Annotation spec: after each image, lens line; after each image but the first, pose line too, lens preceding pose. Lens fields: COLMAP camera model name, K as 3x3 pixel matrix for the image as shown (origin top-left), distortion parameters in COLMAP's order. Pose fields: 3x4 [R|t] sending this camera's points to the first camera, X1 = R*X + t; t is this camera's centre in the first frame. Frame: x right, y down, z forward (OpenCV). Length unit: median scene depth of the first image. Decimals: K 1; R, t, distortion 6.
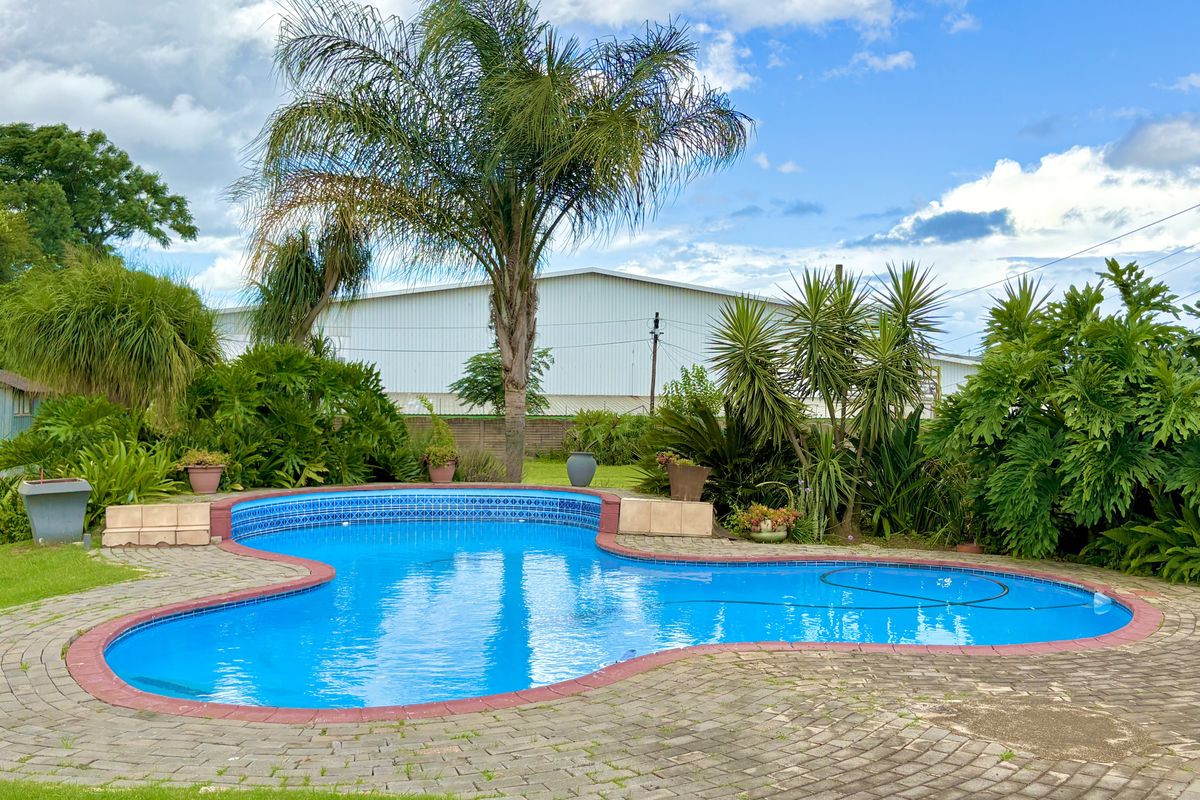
lens RADIAL K [[1144.4, 0, 600.0], [0, 1144.4, 400.0], [0, 0, 1]] dist [0.008373, -0.432106]
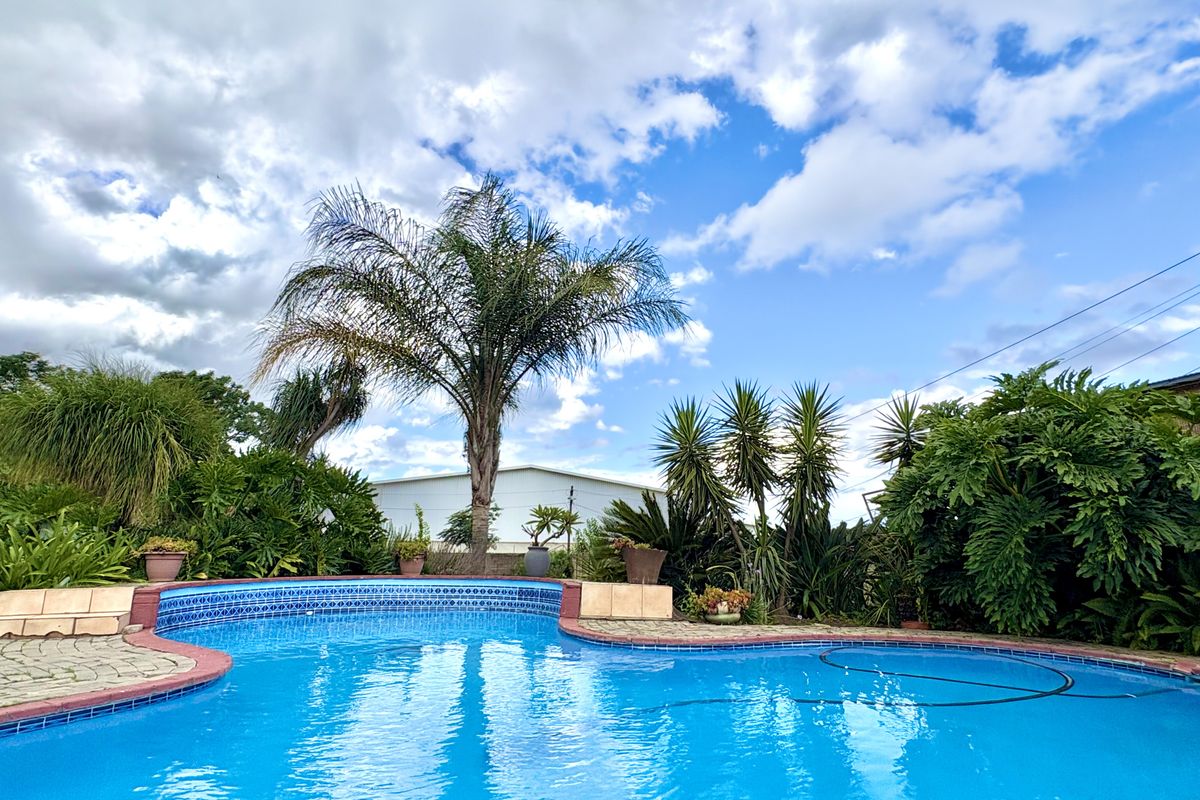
lens RADIAL K [[605.0, 0, 606.7], [0, 605.0, 403.7], [0, 0, 1]] dist [-0.046202, 0.019748]
pose [[0.991912, 0.027697, 0.123866, -0.029369], [0.003621, 0.969328, -0.245746, 0.060141], [-0.126873, 0.244207, 0.961388, 0.416084]]
